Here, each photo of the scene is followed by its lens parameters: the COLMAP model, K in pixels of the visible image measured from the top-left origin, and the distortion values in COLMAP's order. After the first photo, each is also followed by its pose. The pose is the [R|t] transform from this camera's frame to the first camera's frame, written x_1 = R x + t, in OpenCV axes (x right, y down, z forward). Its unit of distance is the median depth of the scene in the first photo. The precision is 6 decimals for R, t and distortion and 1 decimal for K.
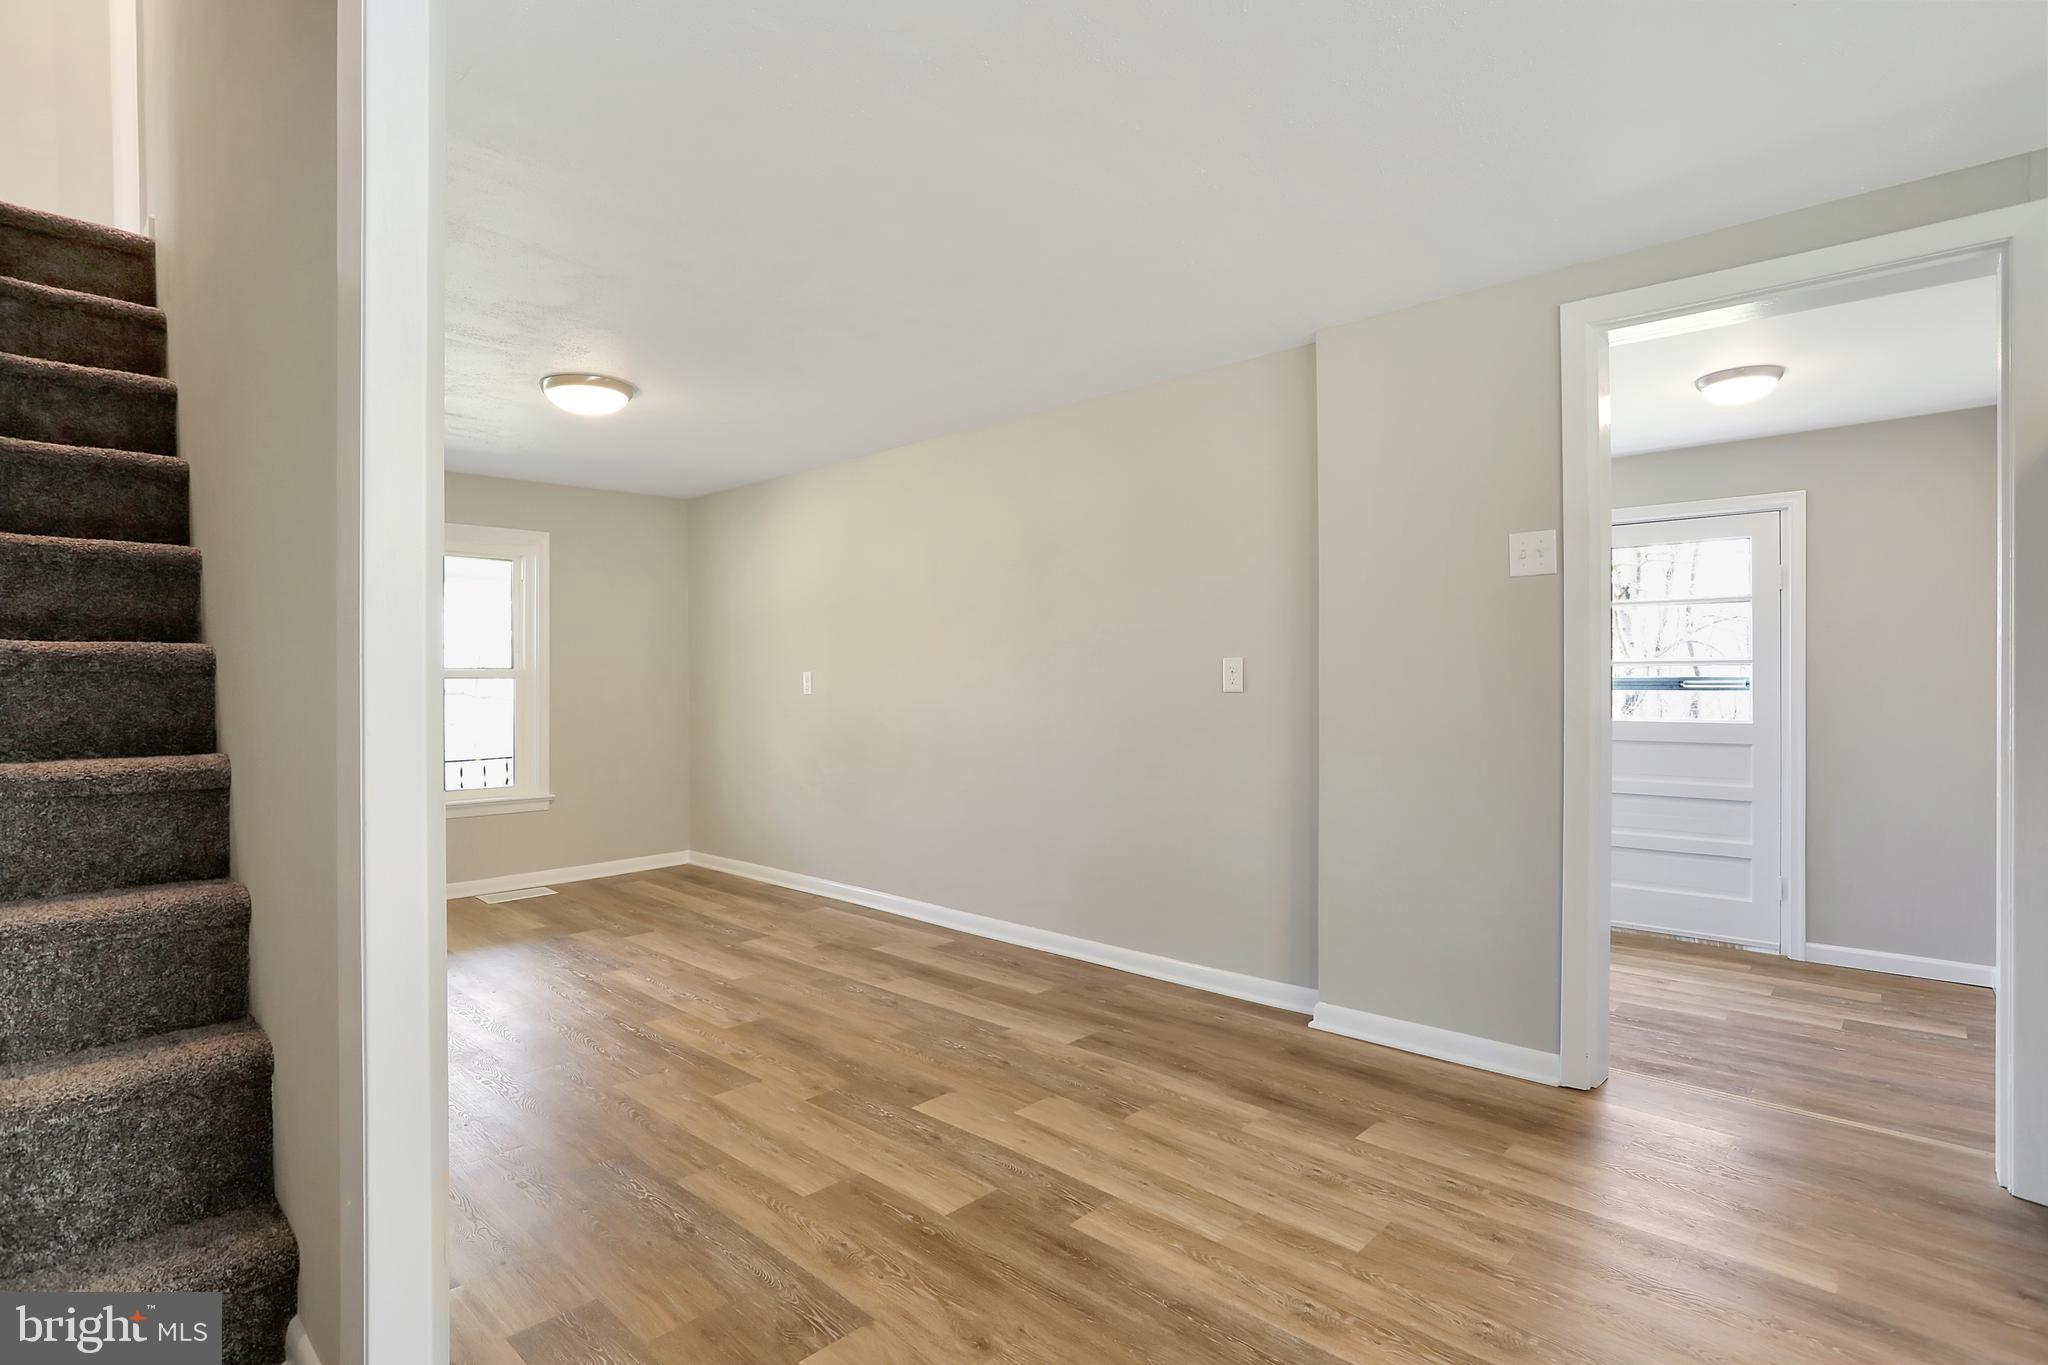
lens RADIAL K [[1009.2, 0, 1024.1], [0, 1009.2, 685.7], [0, 0, 1]] dist [-0.060721, 0.025663]
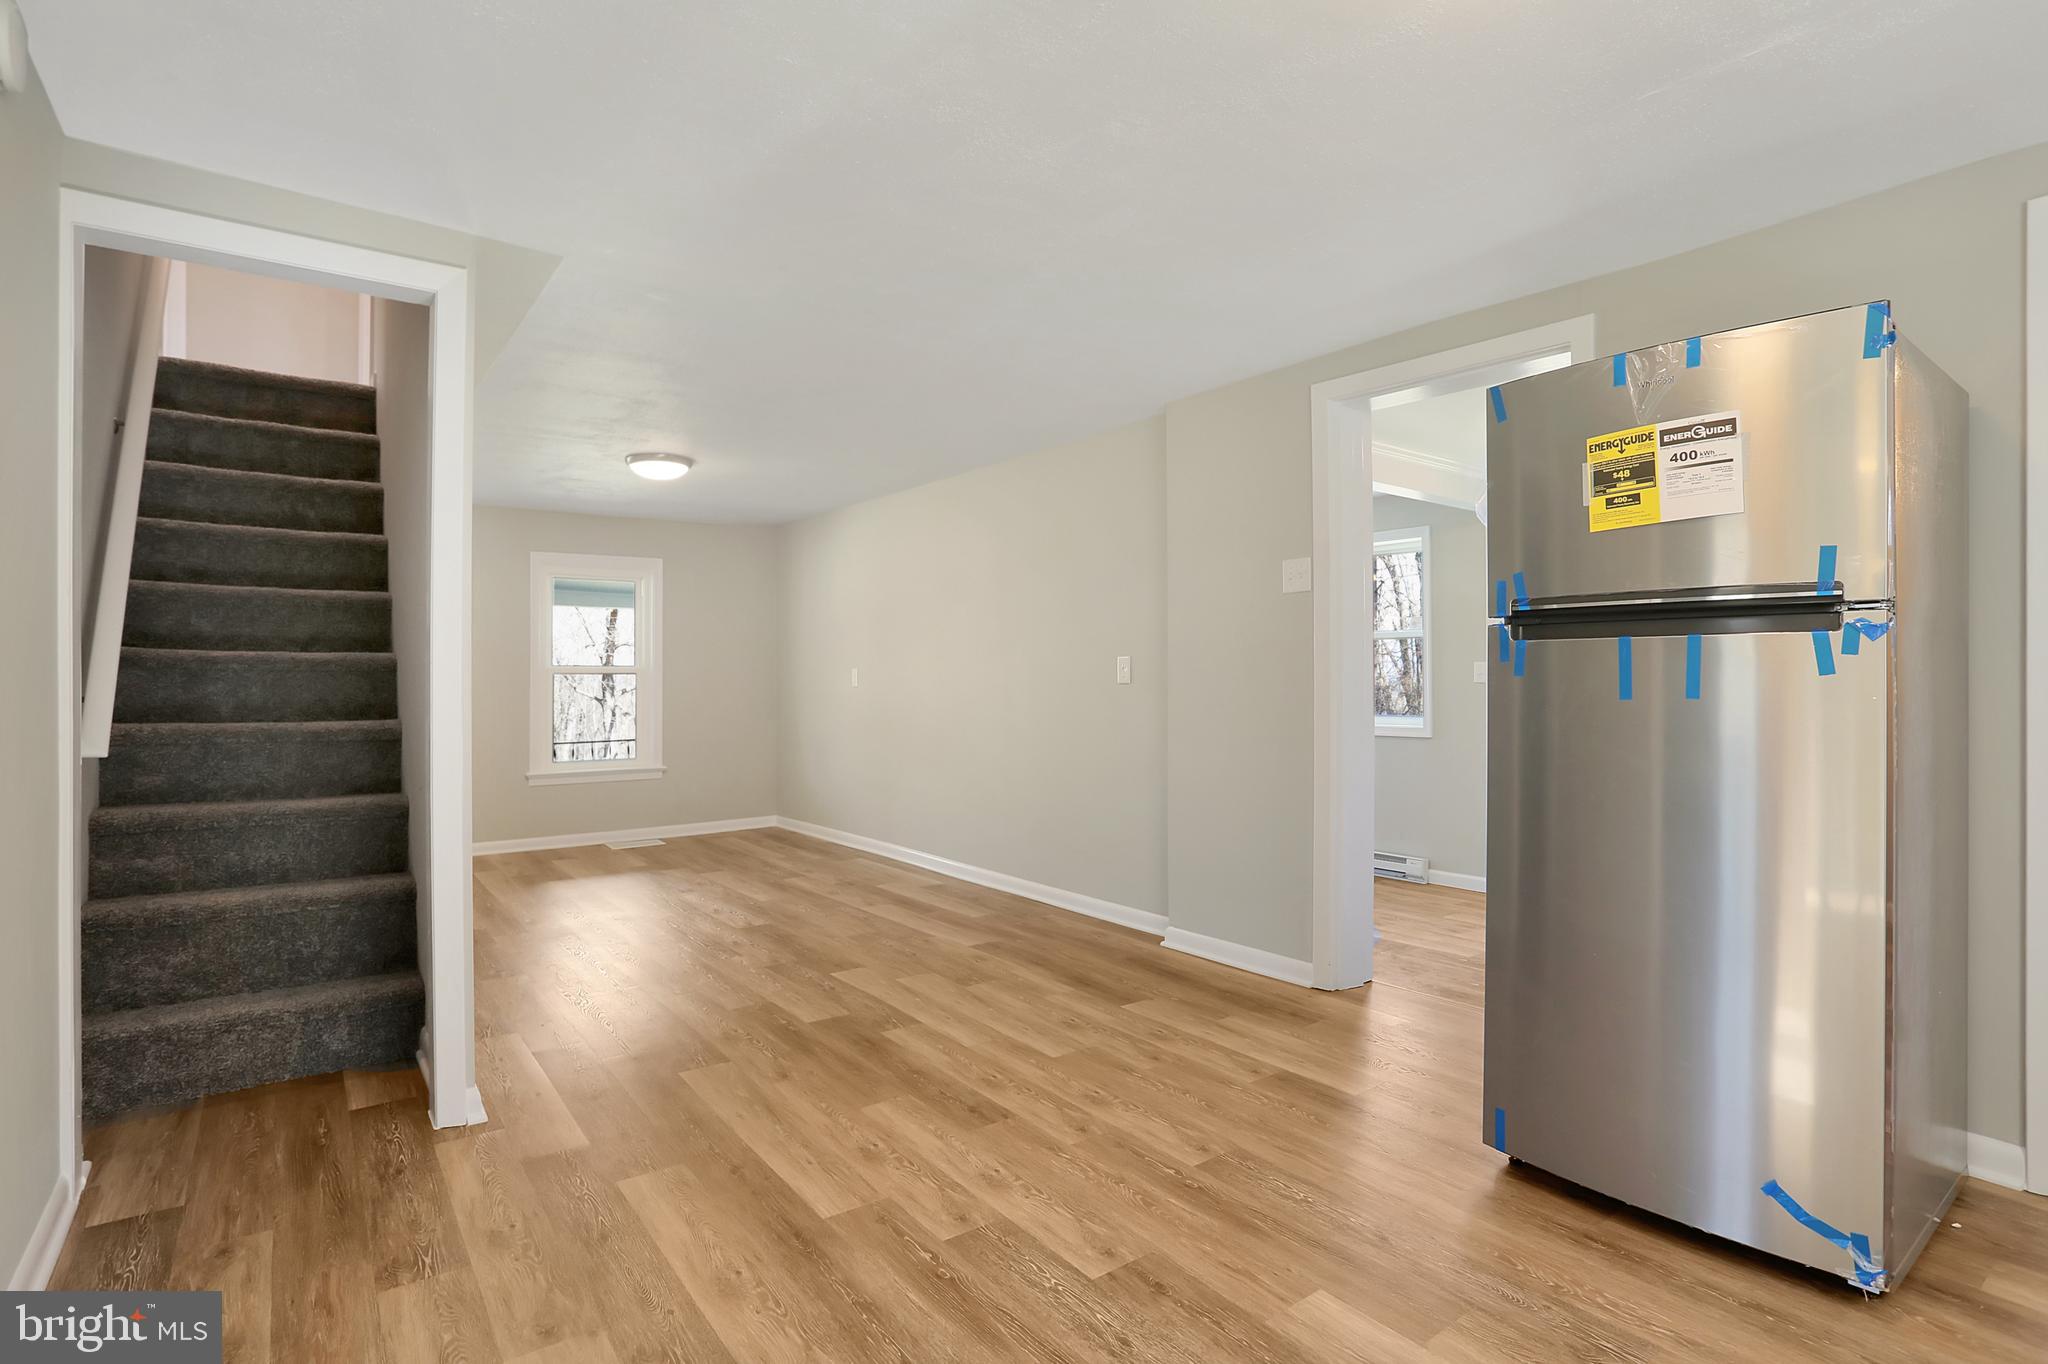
lens RADIAL K [[1017.5, 0, 1025.0], [0, 1017.5, 678.3], [0, 0, 1]] dist [-0.084385, 0.045498]
pose [[0.984824, -0.000831, -0.173554, 0.412277], [0.000177, 0.999993, -0.003784, 0.004800], [0.173556, 0.003696, 0.984817, -0.373804]]
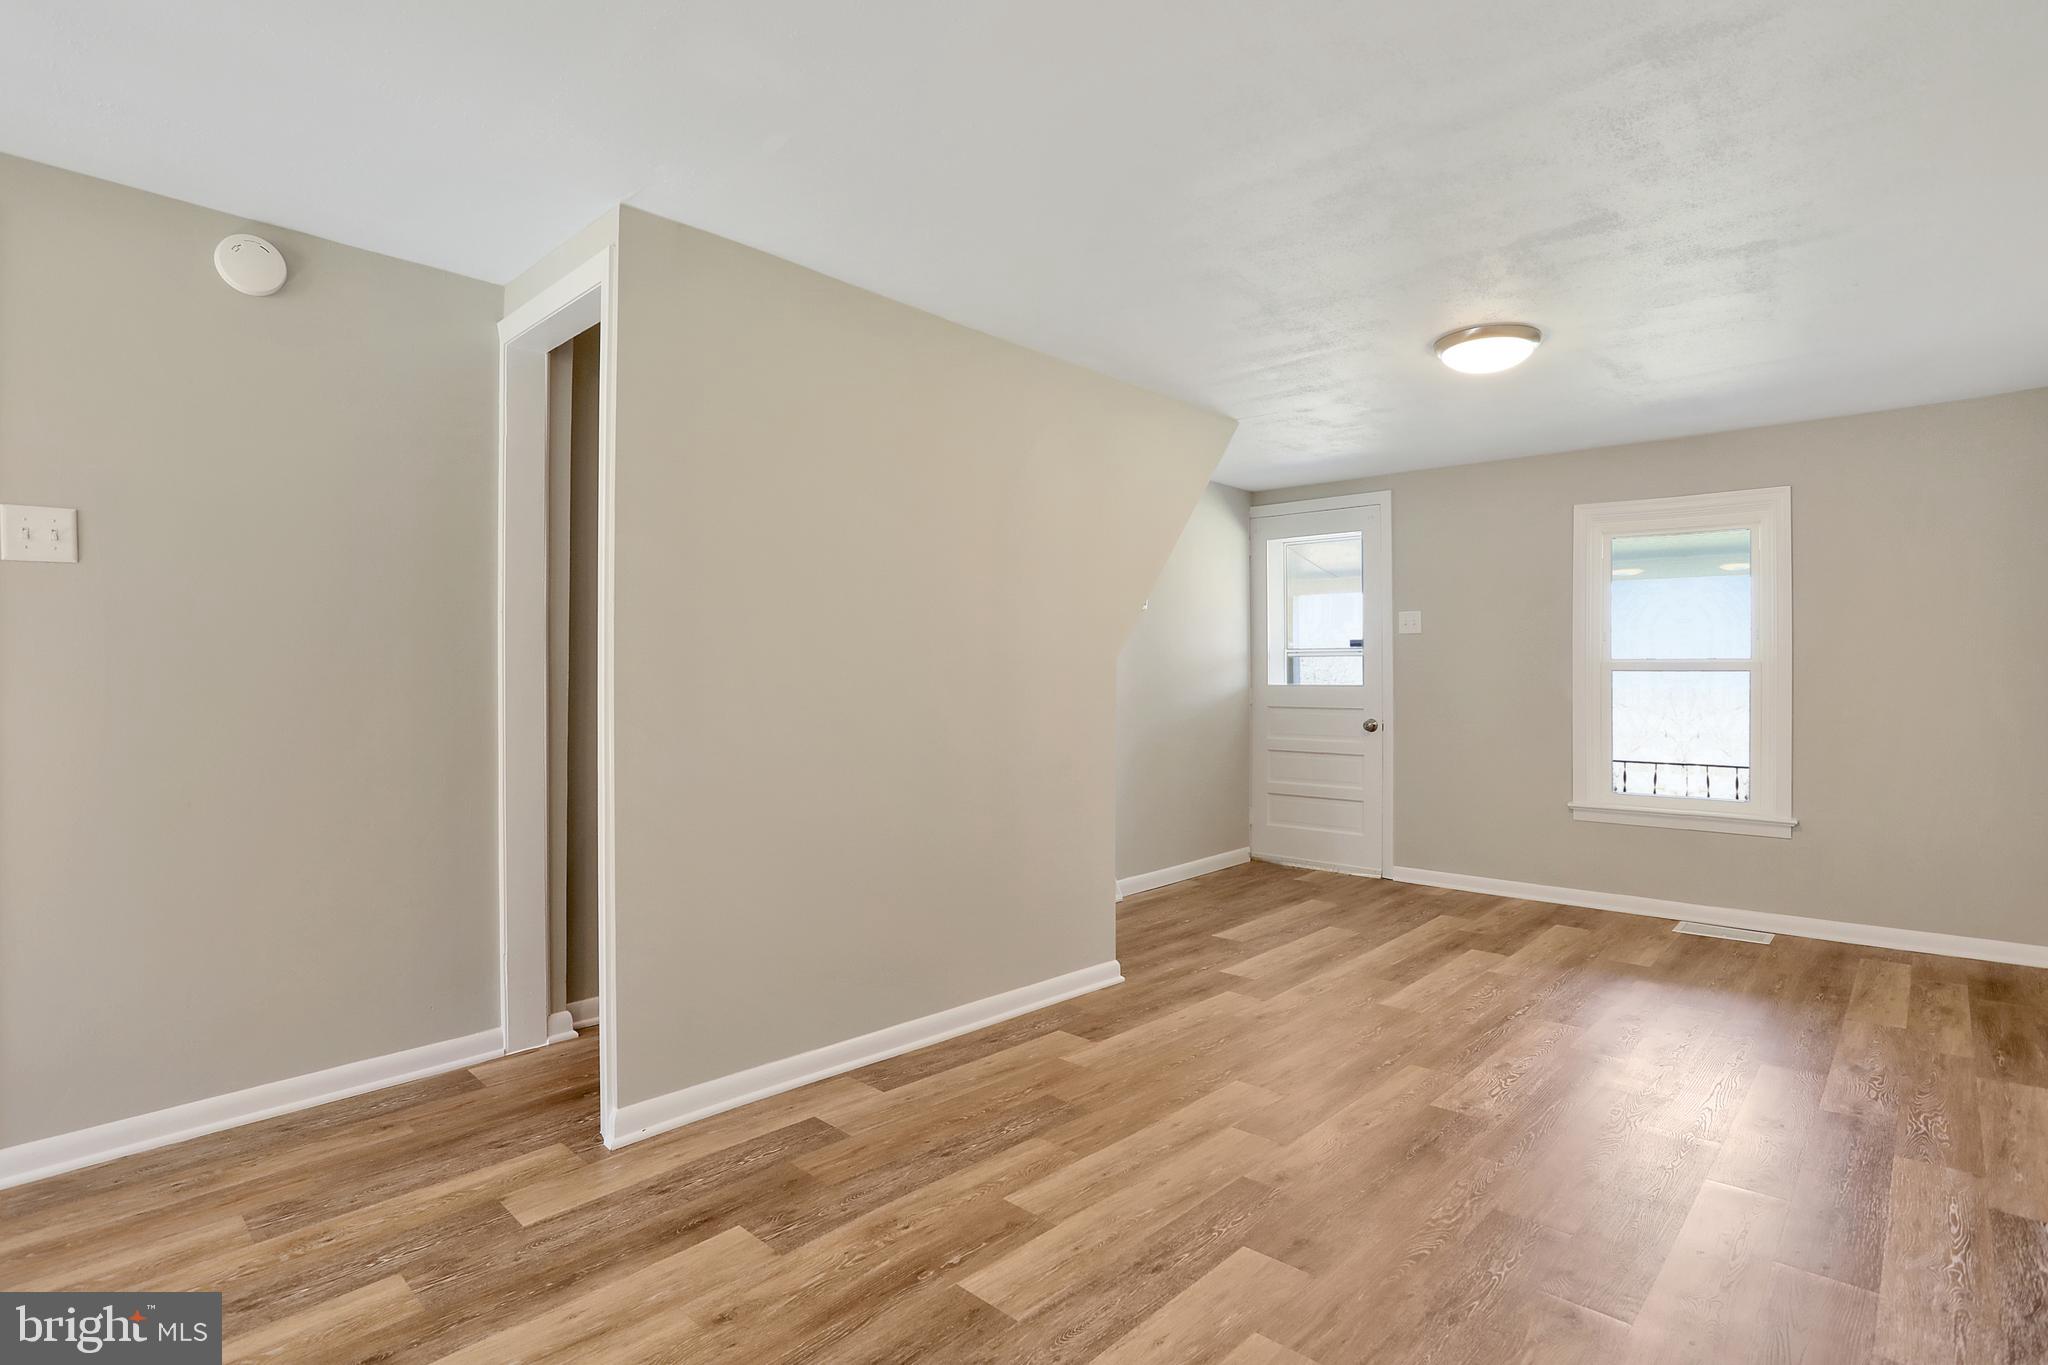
lens RADIAL K [[1017.5, 0, 1025.0], [0, 1017.5, 678.8], [0, 0, 1]] dist [-0.084385, 0.045498]
pose [[-0.001012, 0.002557, -0.999996, 0.623433], [-0.005186, 0.999983, 0.002562, -0.000580], [0.999986, 0.005188, -0.000999, 0.835717]]
